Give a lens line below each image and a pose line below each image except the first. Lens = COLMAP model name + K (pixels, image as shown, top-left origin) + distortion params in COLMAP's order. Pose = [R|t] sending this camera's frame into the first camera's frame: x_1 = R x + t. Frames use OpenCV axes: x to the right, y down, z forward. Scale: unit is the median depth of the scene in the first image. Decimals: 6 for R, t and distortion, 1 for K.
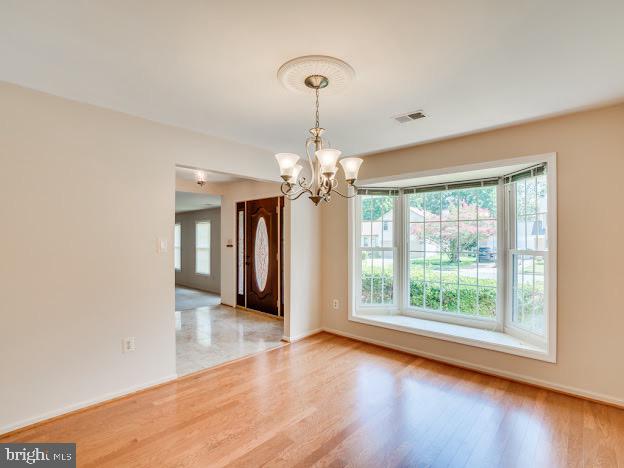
lens RADIAL K [[310.1, 0, 309.6], [0, 310.1, 238.1], [0, 0, 1]] dist [-0.053421, 0.009768]
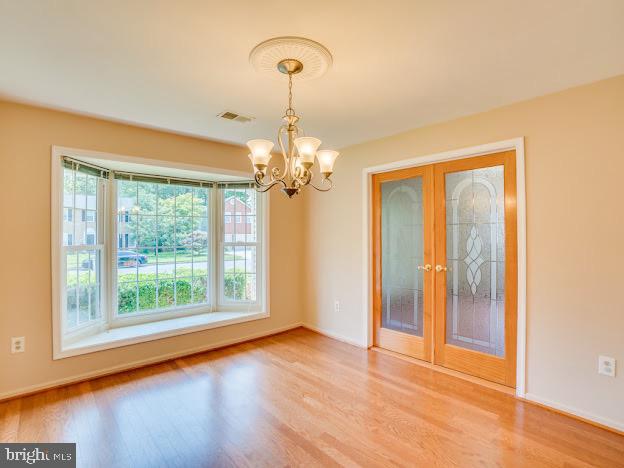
lens RADIAL K [[310.1, 0, 309.0], [0, 310.1, 236.2], [0, 0, 1]] dist [-0.053421, 0.009768]
pose [[0.103769, -0.008657, 0.994564, -0.539080], [-0.001252, 0.999960, 0.008835, 0.000829], [-0.994601, -0.002162, 0.103754, 0.502867]]
